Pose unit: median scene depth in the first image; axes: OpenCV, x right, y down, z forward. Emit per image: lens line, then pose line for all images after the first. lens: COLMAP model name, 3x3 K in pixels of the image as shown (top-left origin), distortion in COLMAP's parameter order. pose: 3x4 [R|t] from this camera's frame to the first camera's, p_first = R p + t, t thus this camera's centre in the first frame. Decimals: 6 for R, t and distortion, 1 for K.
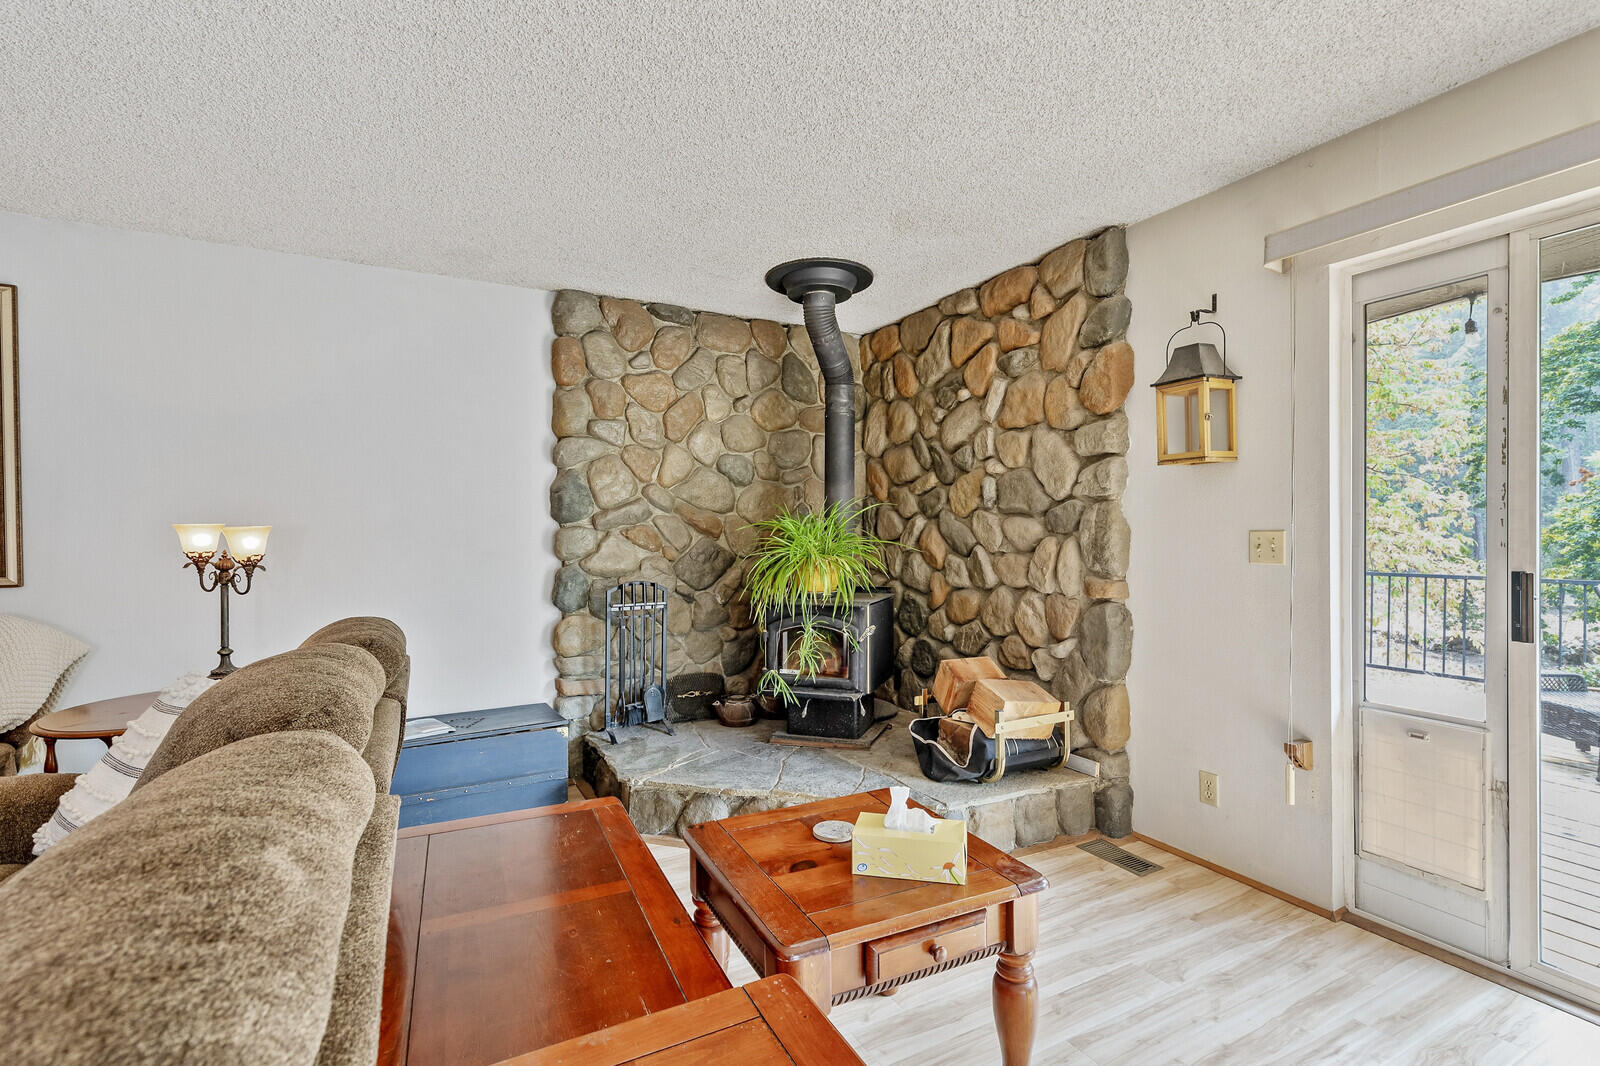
lens RADIAL K [[734.5, 0, 798.7], [0, 734.5, 524.6], [0, 0, 1]] dist [0.007880, -0.000616]
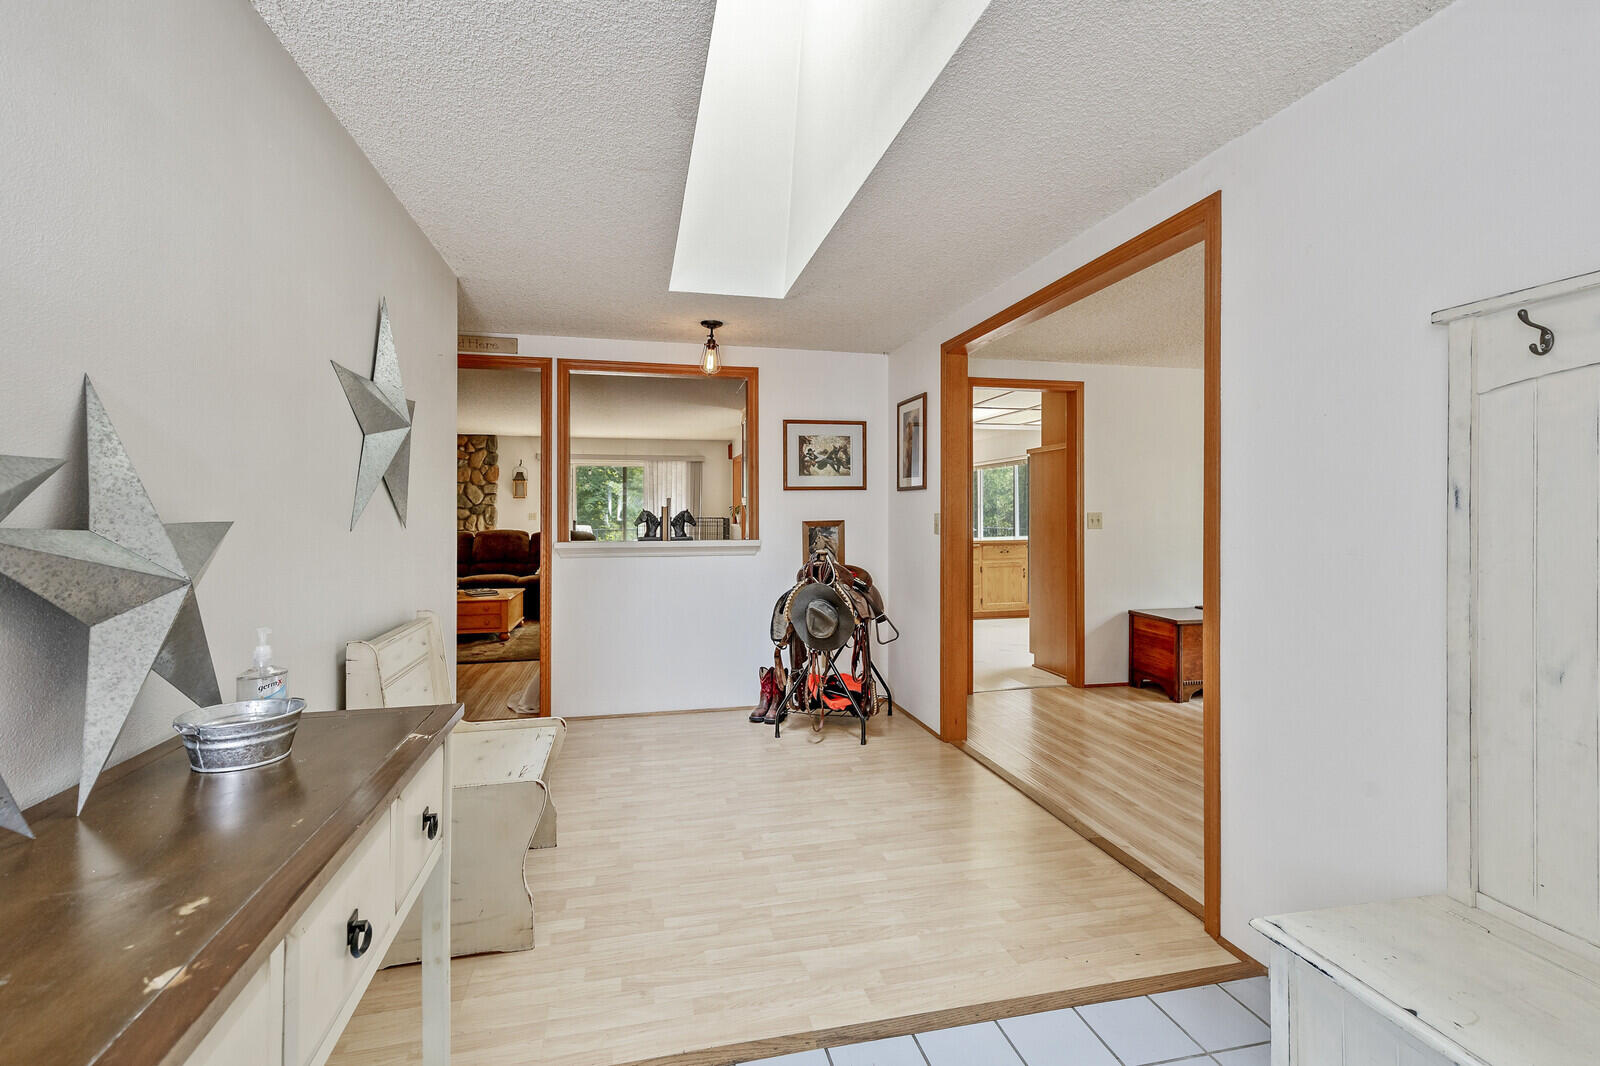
lens RADIAL K [[734.5, 0, 805.3], [0, 734.5, 496.6], [0, 0, 1]] dist [0.007880, -0.000616]
pose [[0.262001, 0.027907, 0.964664, -2.322730], [-0.012624, 0.999595, -0.025489, -0.002129], [-0.964985, -0.005500, 0.262248, -1.275154]]
